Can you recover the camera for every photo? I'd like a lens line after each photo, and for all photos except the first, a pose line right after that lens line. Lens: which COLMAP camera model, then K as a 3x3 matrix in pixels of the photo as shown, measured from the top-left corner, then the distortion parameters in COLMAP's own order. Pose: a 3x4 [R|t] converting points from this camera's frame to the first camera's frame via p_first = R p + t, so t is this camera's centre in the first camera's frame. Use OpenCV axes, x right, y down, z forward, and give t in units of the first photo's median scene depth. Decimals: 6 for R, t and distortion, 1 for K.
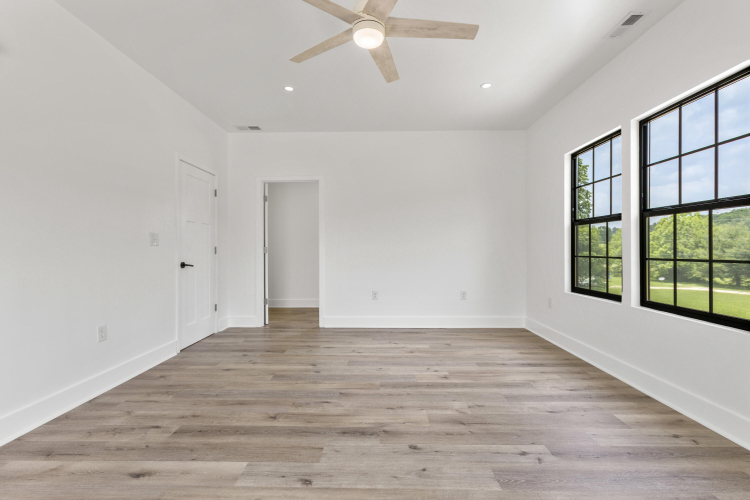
lens RADIAL K [[339.7, 0, 375.0], [0, 339.7, 250.0], [0, 0, 1]] dist [-0.001258, 0.000710]
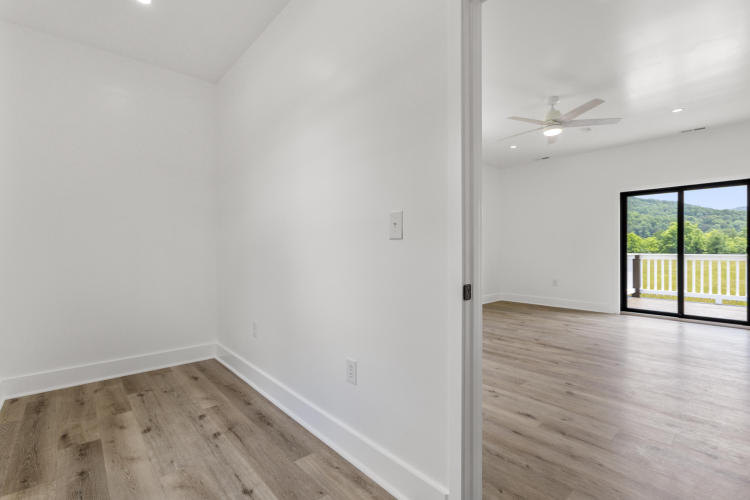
lens RADIAL K [[339.7, 0, 375.0], [0, 339.7, 250.0], [0, 0, 1]] dist [-0.001258, 0.000710]
pose [[-0.668568, 0.000343, 0.743651, -0.500358], [0.006183, 0.999968, 0.005098, -0.003787], [-0.743625, 0.008007, -0.668549, 2.000743]]
